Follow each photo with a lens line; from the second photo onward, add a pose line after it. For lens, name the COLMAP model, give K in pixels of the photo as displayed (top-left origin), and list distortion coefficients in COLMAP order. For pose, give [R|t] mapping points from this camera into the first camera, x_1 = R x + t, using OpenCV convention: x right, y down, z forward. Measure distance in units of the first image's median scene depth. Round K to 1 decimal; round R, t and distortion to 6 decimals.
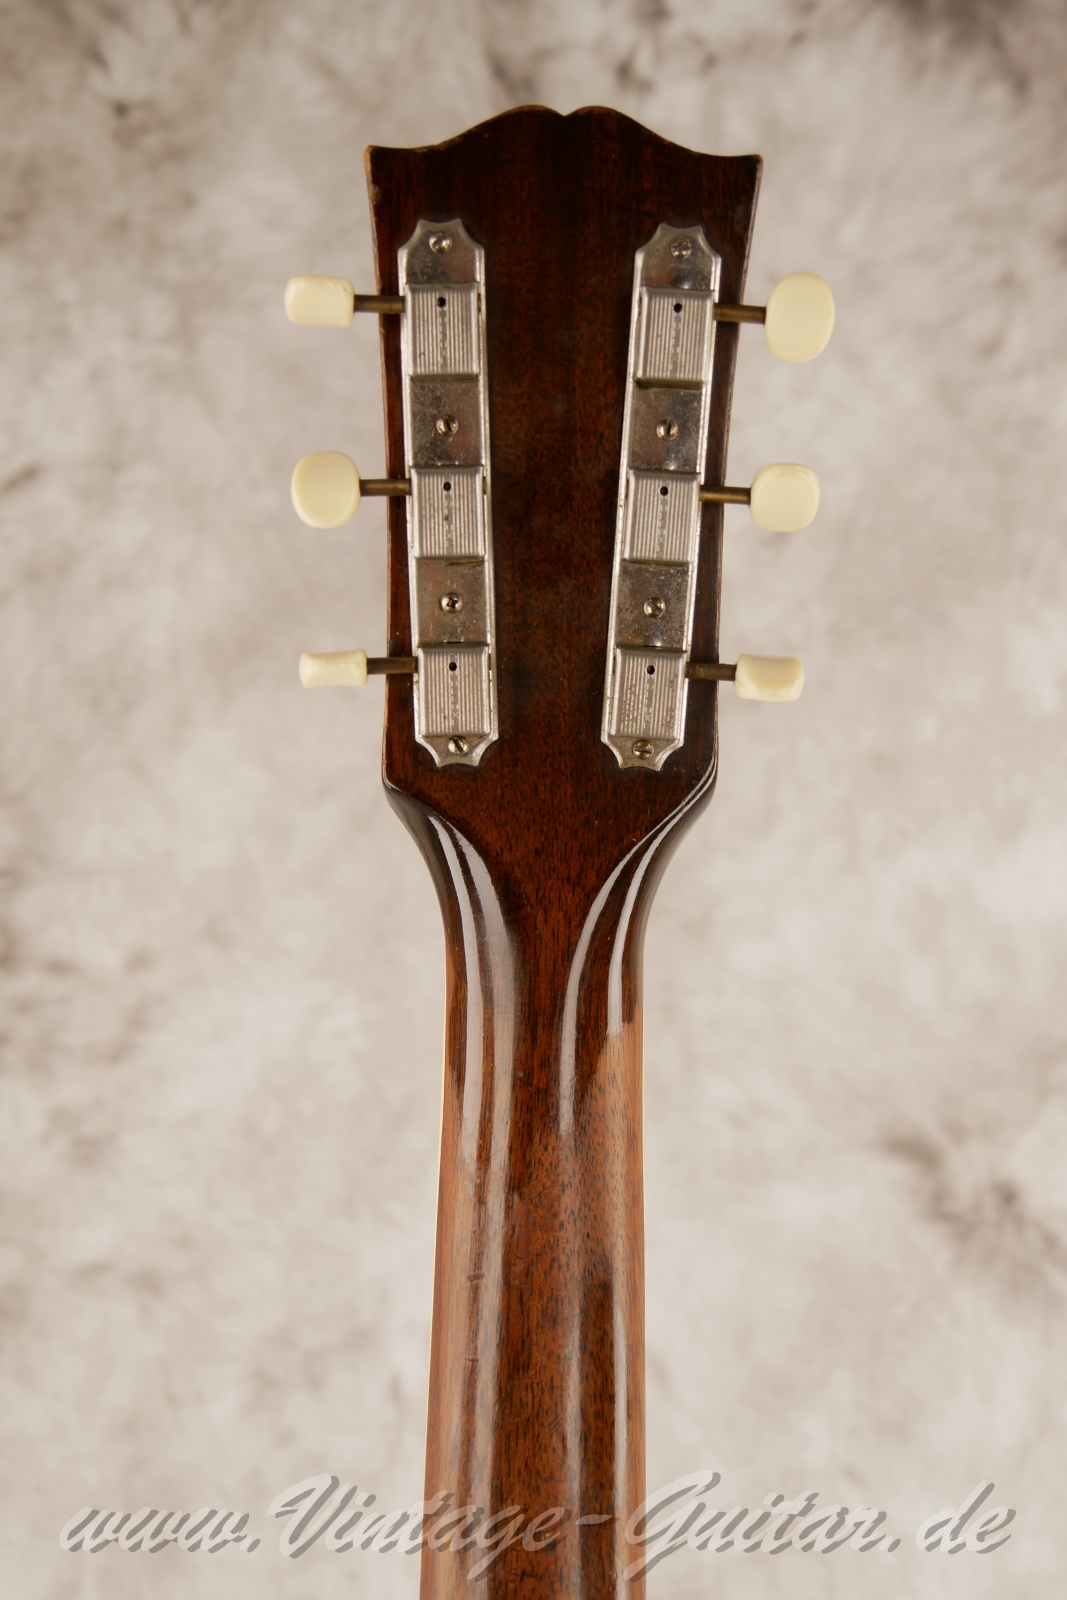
lens RADIAL K [[1731.9, 0, 544.8], [0, 1731.9, 805.2], [0, 0, 1]] dist [-0.001105, 0.006128]
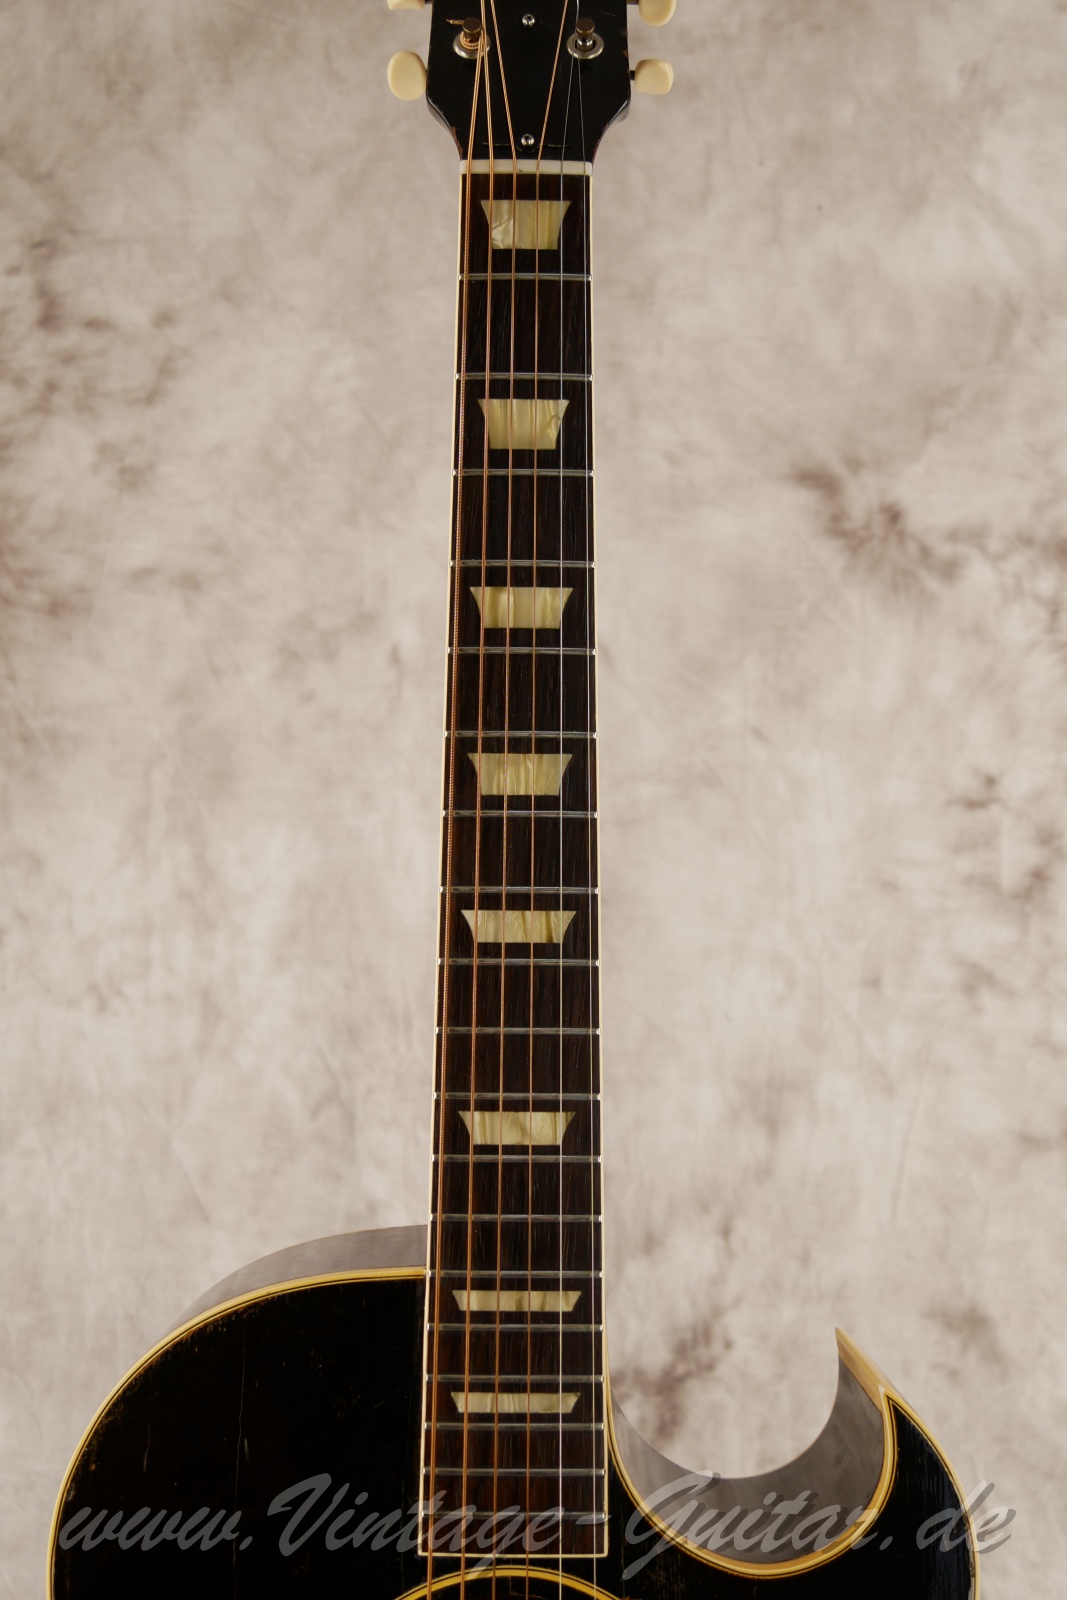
lens RADIAL K [[1731.9, 0, 544.8], [0, 1731.9, 805.2], [0, 0, 1]] dist [-0.001105, 0.006128]
pose [[0.999670, -0.009019, 0.024056, -0.008459], [0.002837, 0.969377, 0.245561, 0.123851], [-0.025534, -0.245411, 0.969083, -0.223890]]
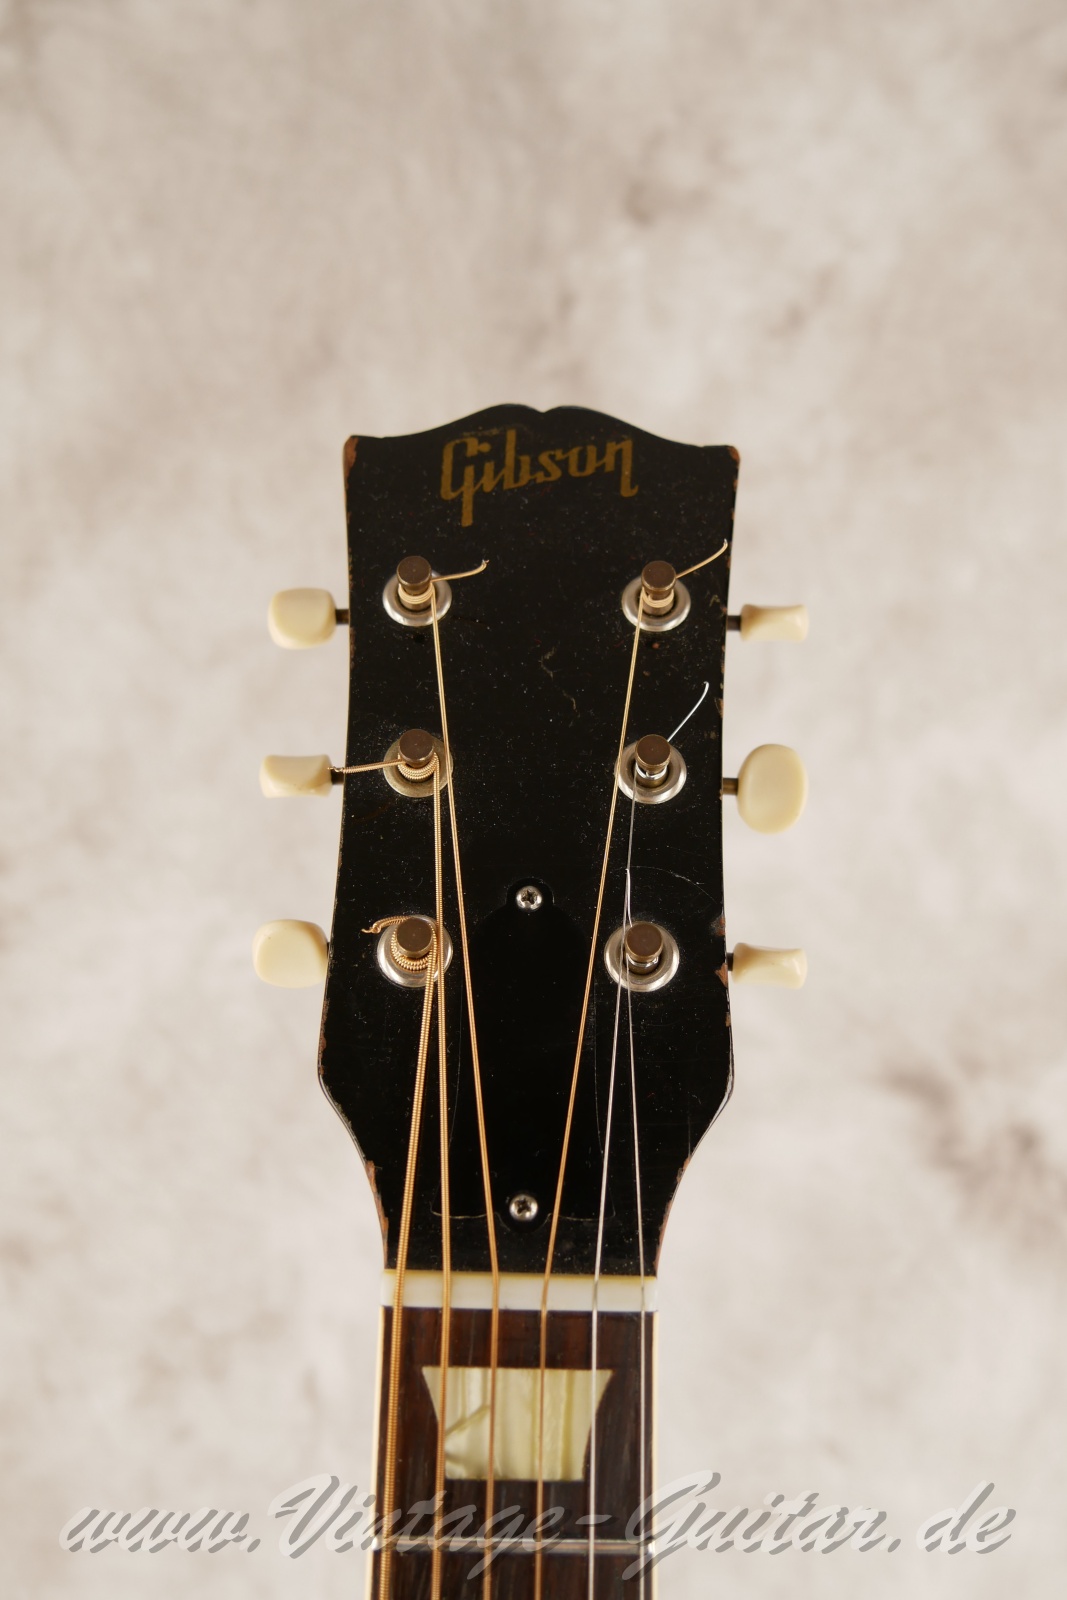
lens RADIAL K [[1731.9, 0, 544.8], [0, 1731.9, 805.2], [0, 0, 1]] dist [-0.001105, 0.006128]
pose [[0.999243, 0.009429, 0.037754, -0.005503], [-0.016811, 0.979594, 0.200282, -0.106094], [-0.035095, -0.200765, 0.979011, 0.202332]]
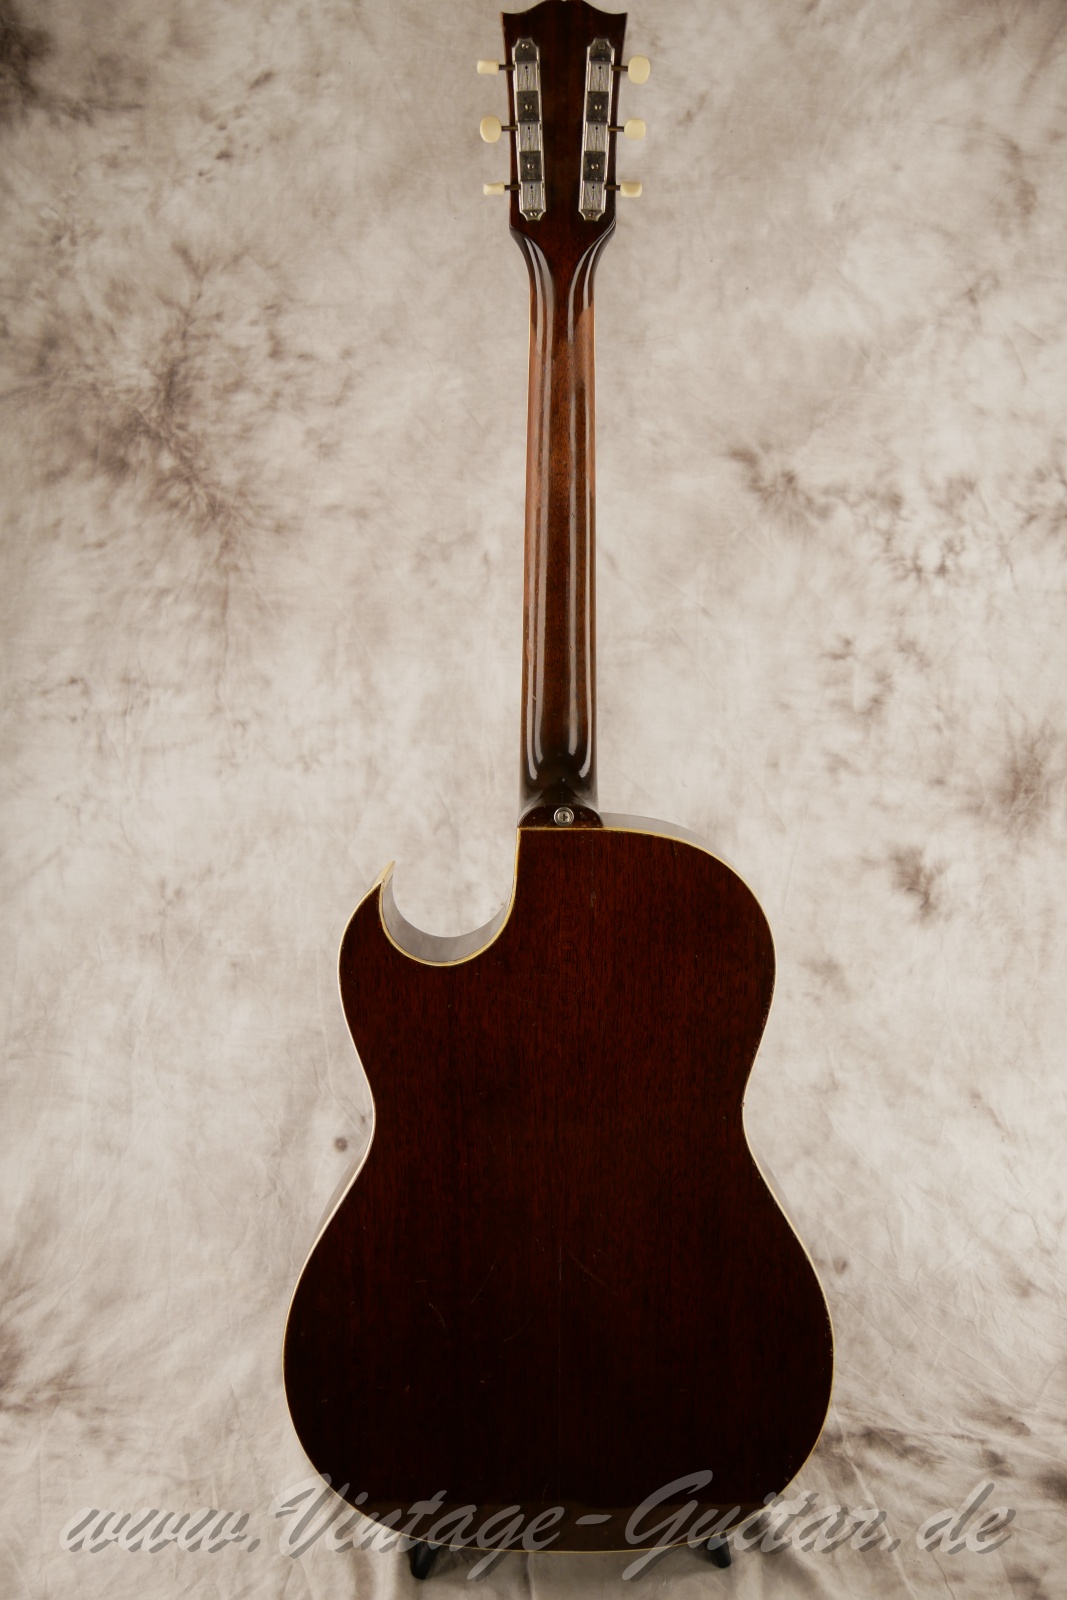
lens RADIAL K [[1741.8, 0, 541.4], [0, 1741.8, 808.5], [0, 0, 1]] dist [-0.007389, 0.010404]
pose [[0.999789, 0.002456, 0.020414, -0.056763], [-0.007594, 0.966744, 0.255633, 0.083730], [-0.019107, -0.255734, 0.966558, -1.020596]]
